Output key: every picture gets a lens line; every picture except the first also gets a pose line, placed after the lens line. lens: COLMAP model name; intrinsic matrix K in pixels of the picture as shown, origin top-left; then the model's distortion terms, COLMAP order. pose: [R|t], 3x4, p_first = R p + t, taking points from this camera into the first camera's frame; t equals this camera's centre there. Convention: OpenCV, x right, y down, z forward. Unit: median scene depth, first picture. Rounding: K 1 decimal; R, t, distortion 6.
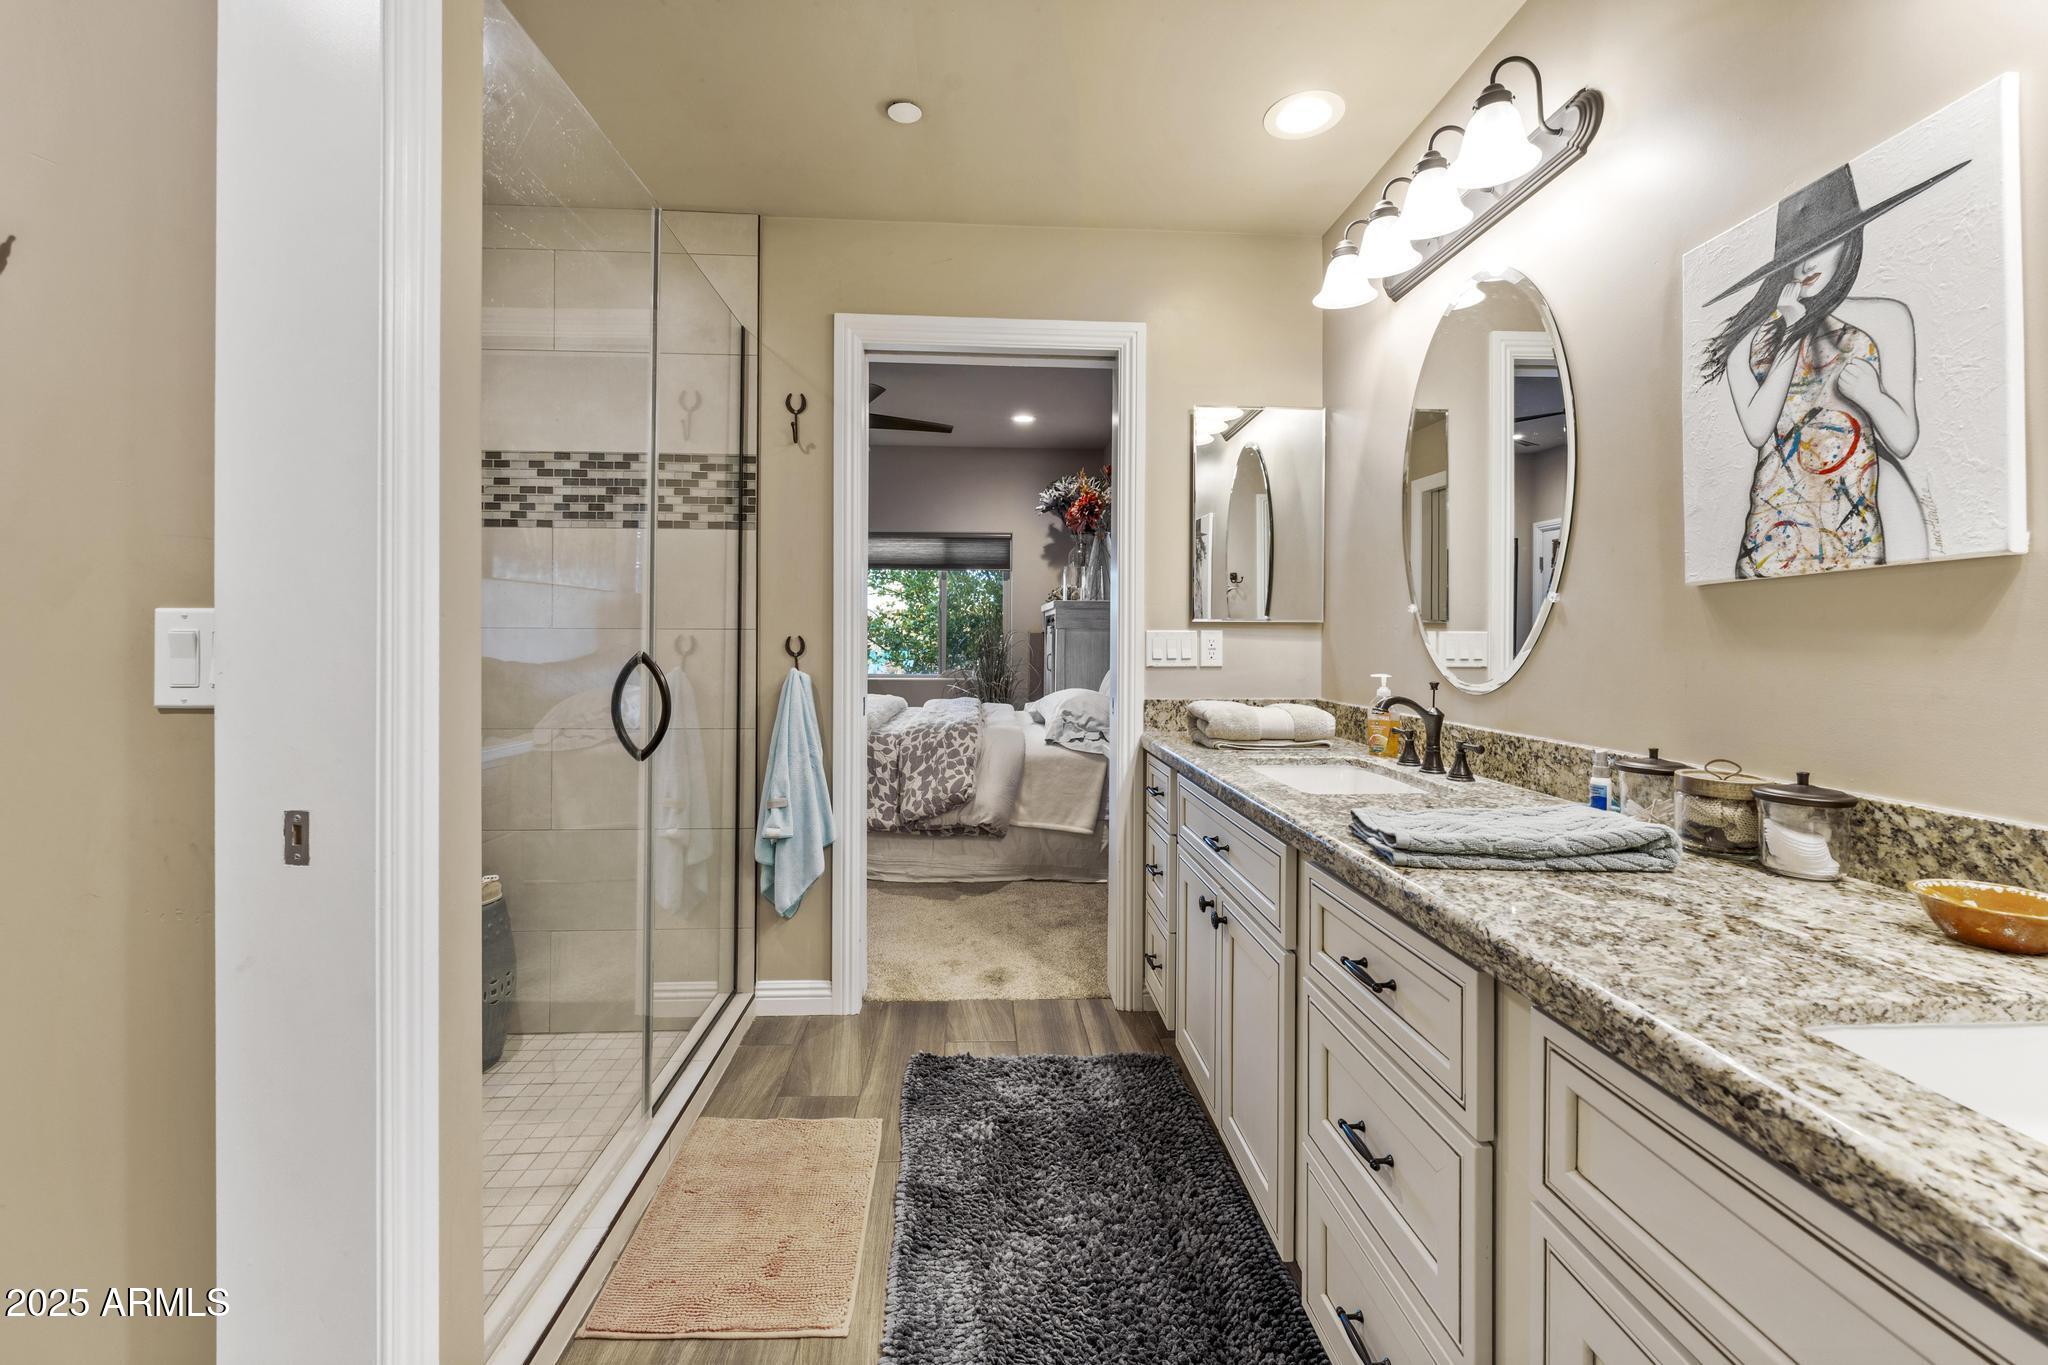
lens RADIAL K [[827.9, 0, 1008.0], [0, 827.9, 631.3], [0, 0, 1]] dist [0.001168, 0.000075]
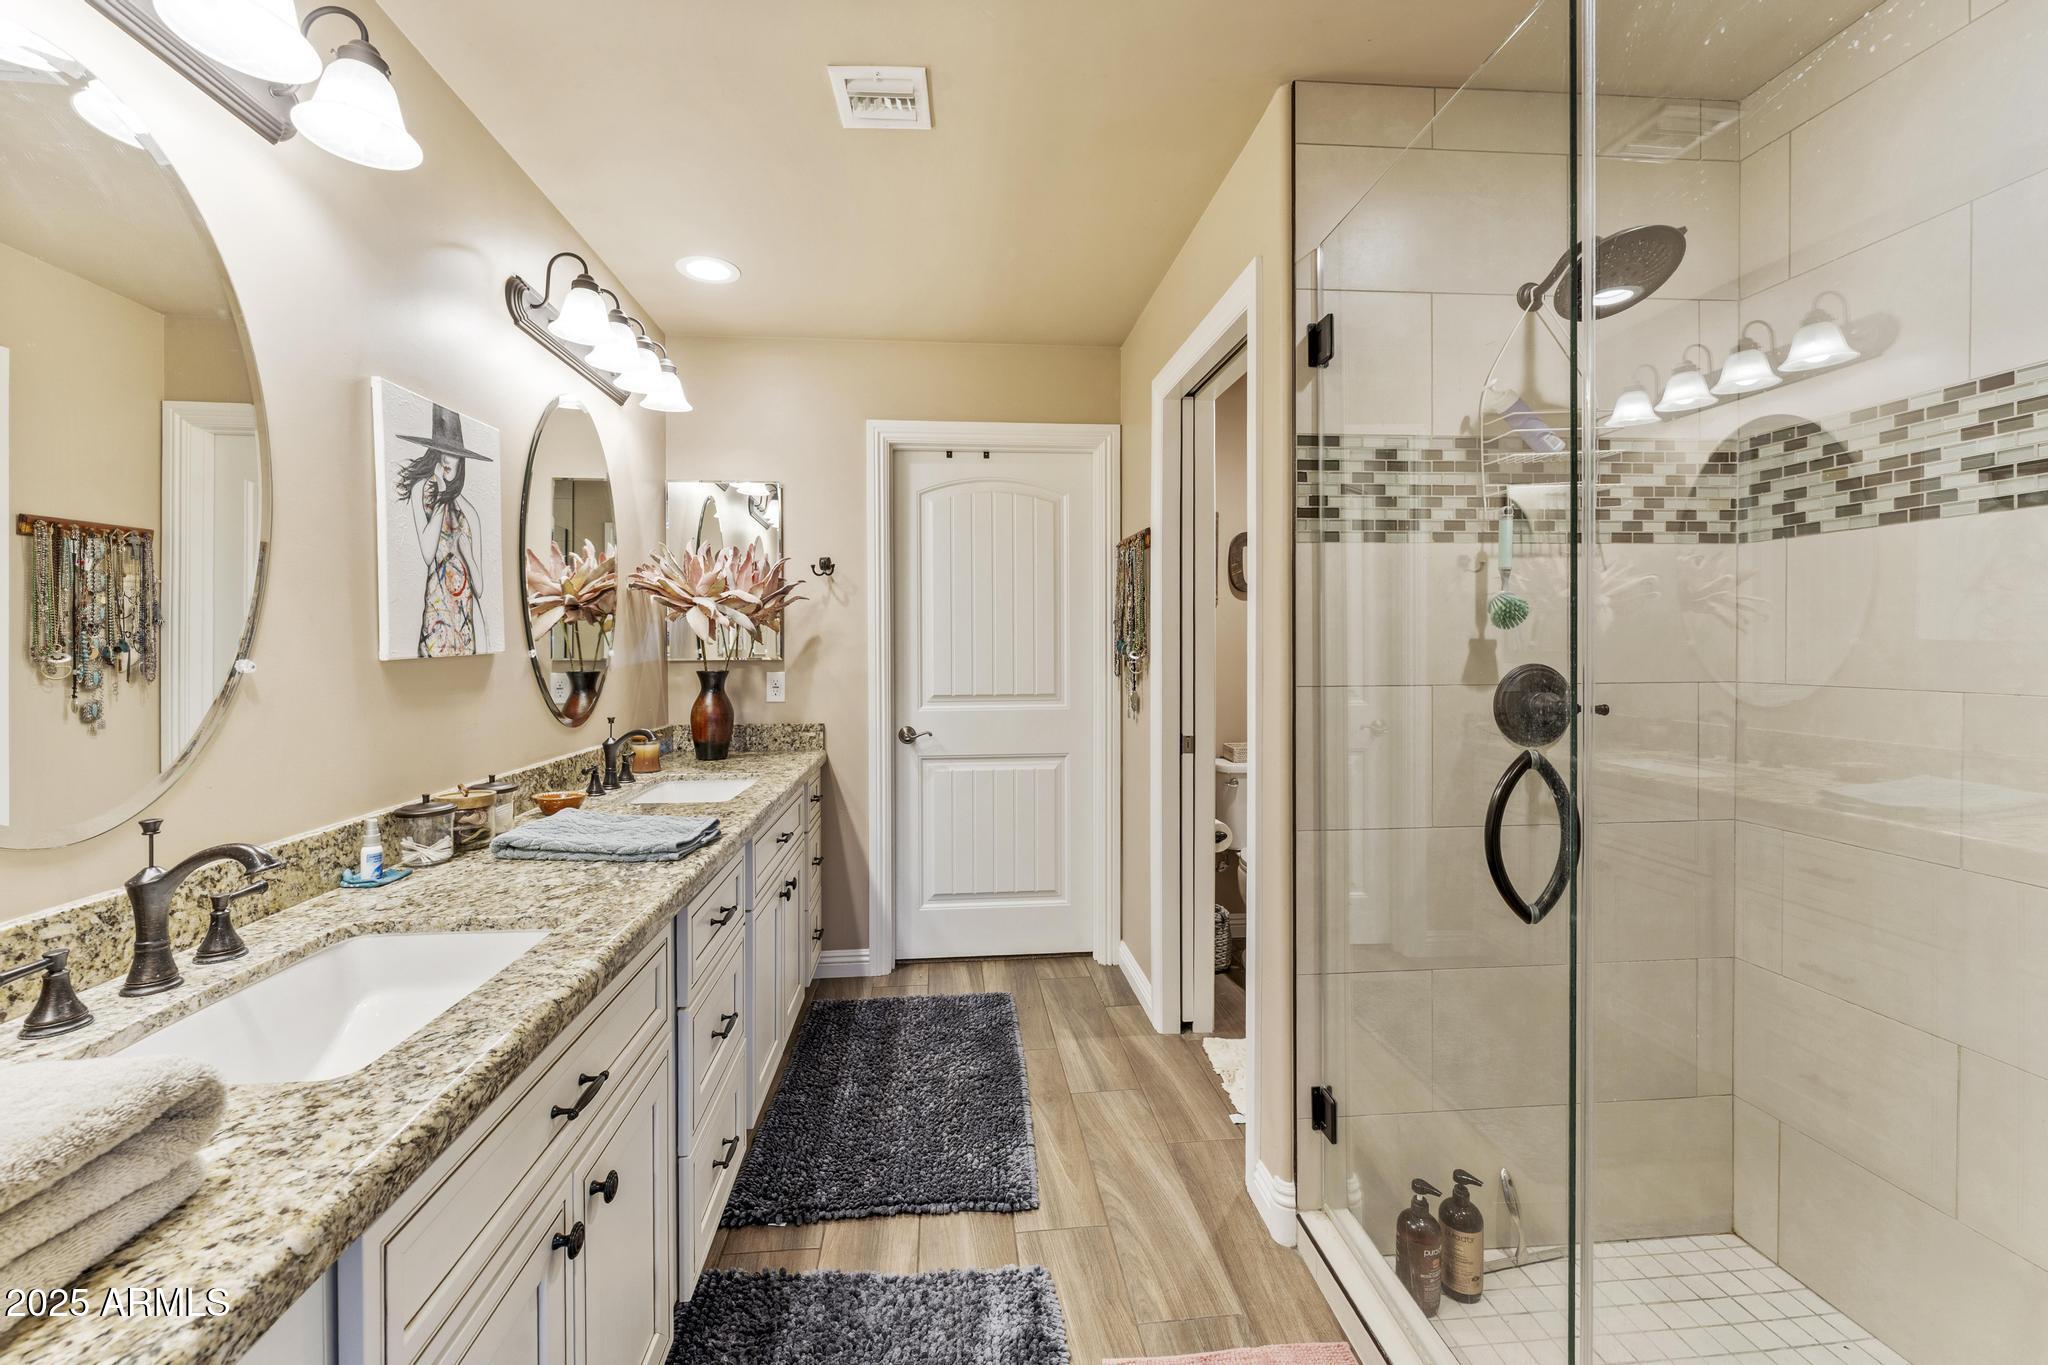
lens RADIAL K [[827.9, 0, 1018.9], [0, 827.9, 666.1], [0, 0, 1]] dist [0.001168, 0.000075]
pose [[-0.998515, -0.001160, -0.054472, -0.026289], [-0.002008, 0.999878, 0.015509, -0.075606], [0.054447, 0.015595, -0.998395, 2.533300]]
